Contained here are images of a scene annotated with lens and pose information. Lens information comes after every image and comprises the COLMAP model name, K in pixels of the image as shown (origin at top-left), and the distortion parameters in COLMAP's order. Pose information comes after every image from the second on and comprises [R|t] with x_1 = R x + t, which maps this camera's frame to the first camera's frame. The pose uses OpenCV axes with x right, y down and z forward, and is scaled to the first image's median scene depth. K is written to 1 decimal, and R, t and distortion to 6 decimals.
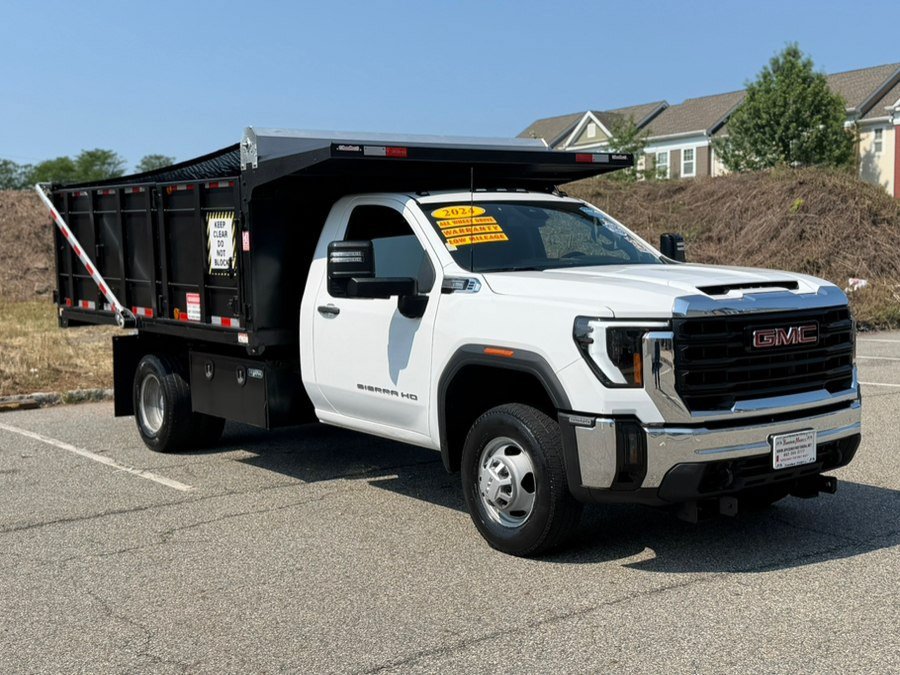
lens RADIAL K [[1185.3, 0, 454.2], [0, 1185.3, 328.0], [0, 0, 1]] dist [0.192178, -0.417110]
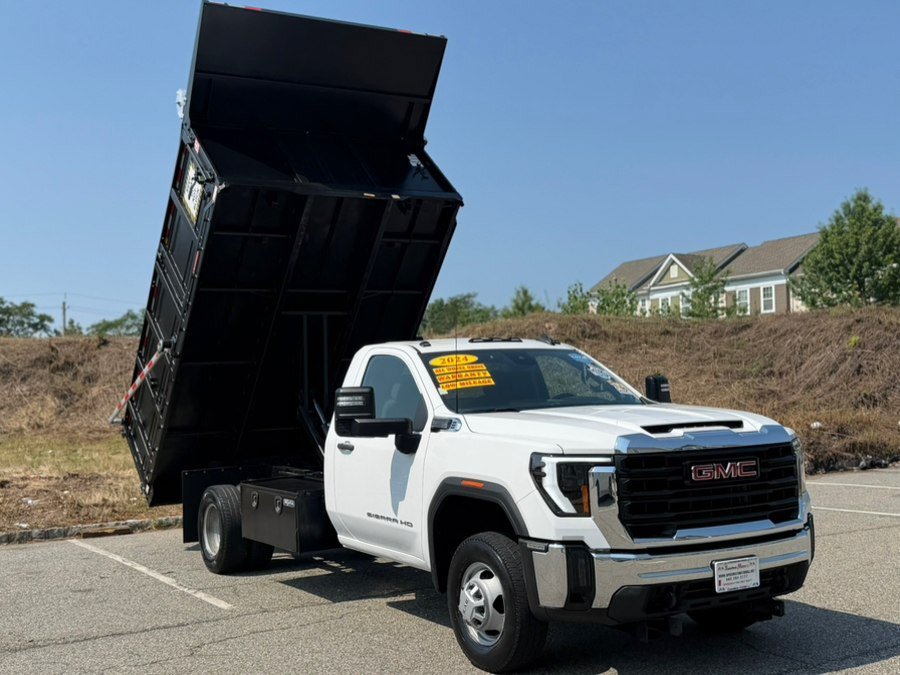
lens RADIAL K [[1101.4, 0, 441.8], [0, 1101.4, 330.8], [0, 0, 1]] dist [0.184874, -0.312577]
pose [[0.994497, -0.015548, -0.103608, 0.099659], [0.003803, 0.993632, -0.112608, -0.005479], [0.104699, 0.111594, 0.988223, -0.055739]]
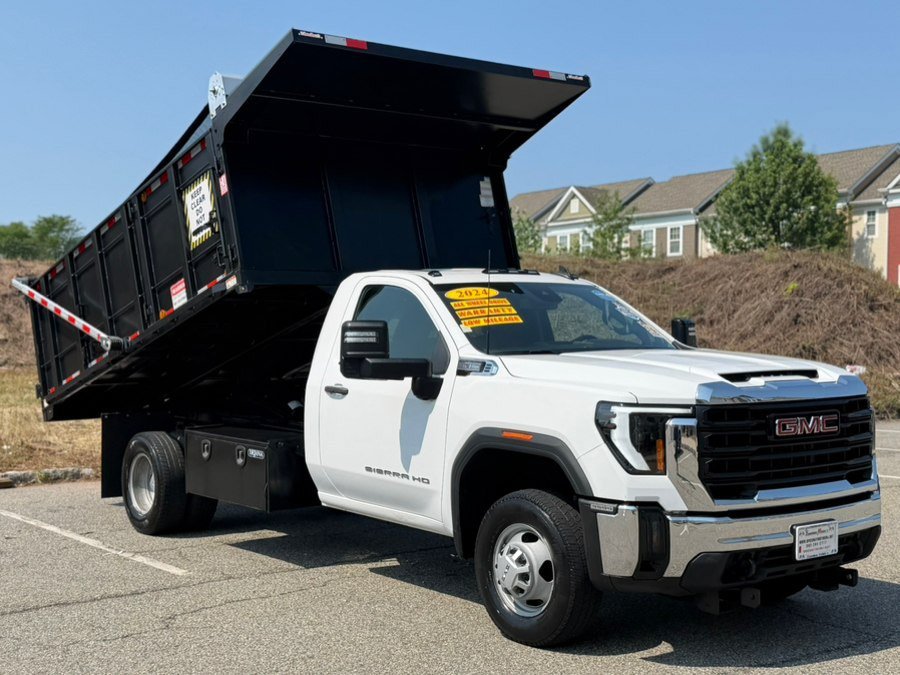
lens RADIAL K [[1248.4, 0, 450.0], [0, 1248.4, 337.5], [0, 0, 1]] dist [0.188324, -0.357338]
pose [[0.999667, 0.017608, 0.018852, -0.032759], [-0.016512, 0.998248, -0.056820, -0.001183], [-0.019819, 0.056490, 0.998206, -0.035857]]
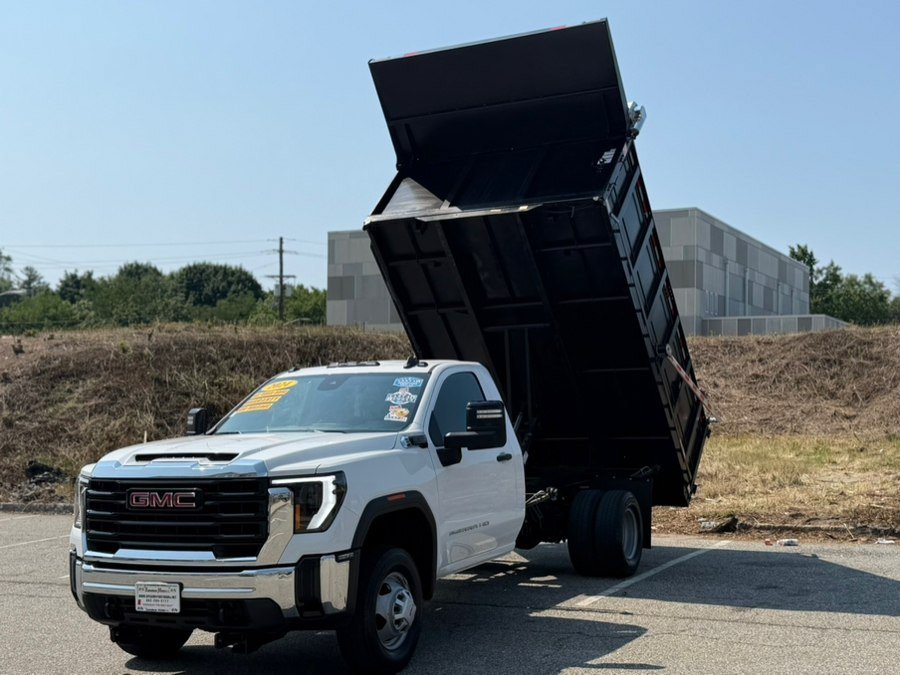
lens RADIAL K [[1244.1, 0, 481.7], [0, 1244.1, 336.2], [0, 0, 1]] dist [0.214376, -0.525658]
pose [[0.453389, -0.036865, -0.890550, 1.236913], [-0.045421, 0.996891, -0.064391, -0.071474], [0.890155, 0.069644, 0.450304, 0.568307]]
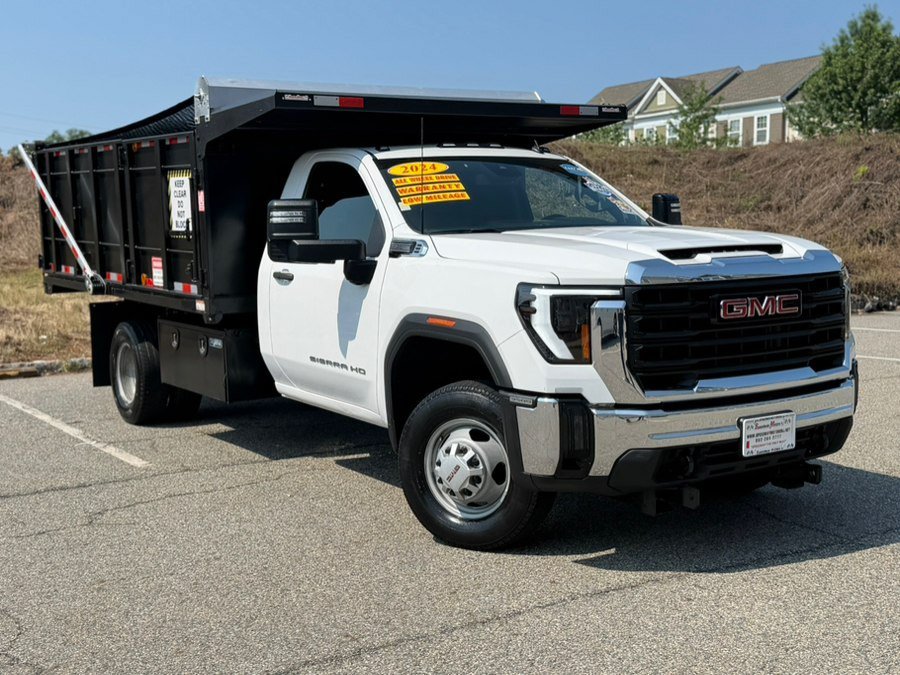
lens RADIAL K [[1185.3, 0, 454.2], [0, 1185.3, 328.0], [0, 0, 1]] dist [0.192178, -0.417110]
pose [[0.998043, 0.009037, -0.061883, 0.085337], [-0.007557, 0.999681, 0.024097, 0.002365], [0.062081, -0.023582, 0.997792, 0.085782]]
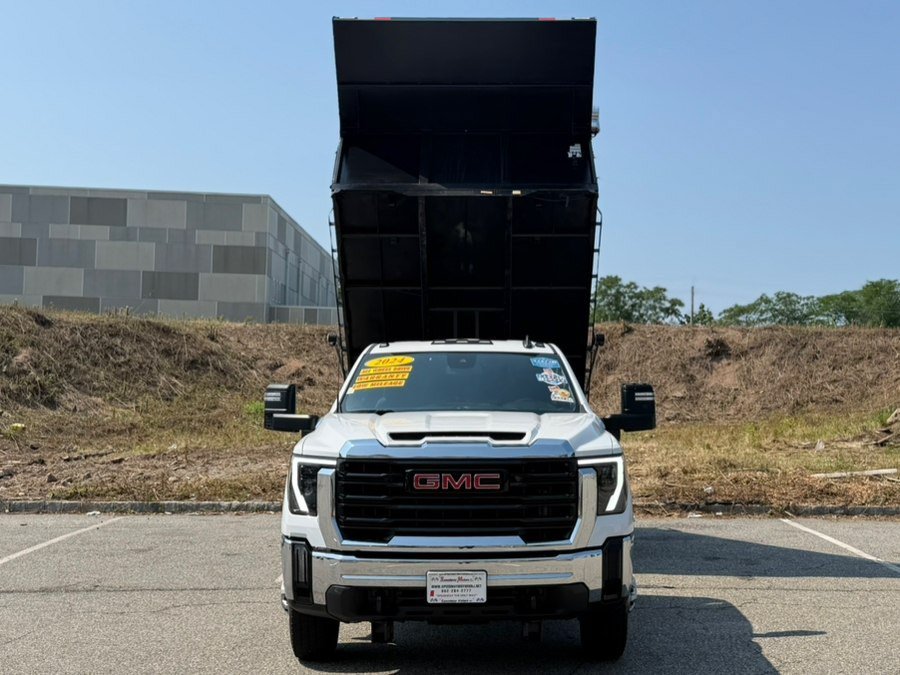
lens RADIAL K [[1213.6, 0, 493.3], [0, 1213.6, 336.0], [0, 0, 1]] dist [0.137415, -0.047120]
pose [[0.806260, 0.000262, -0.591561, 0.772377], [-0.059250, 0.995007, -0.080314, -0.030826], [0.588587, 0.099804, 0.802250, 0.091379]]
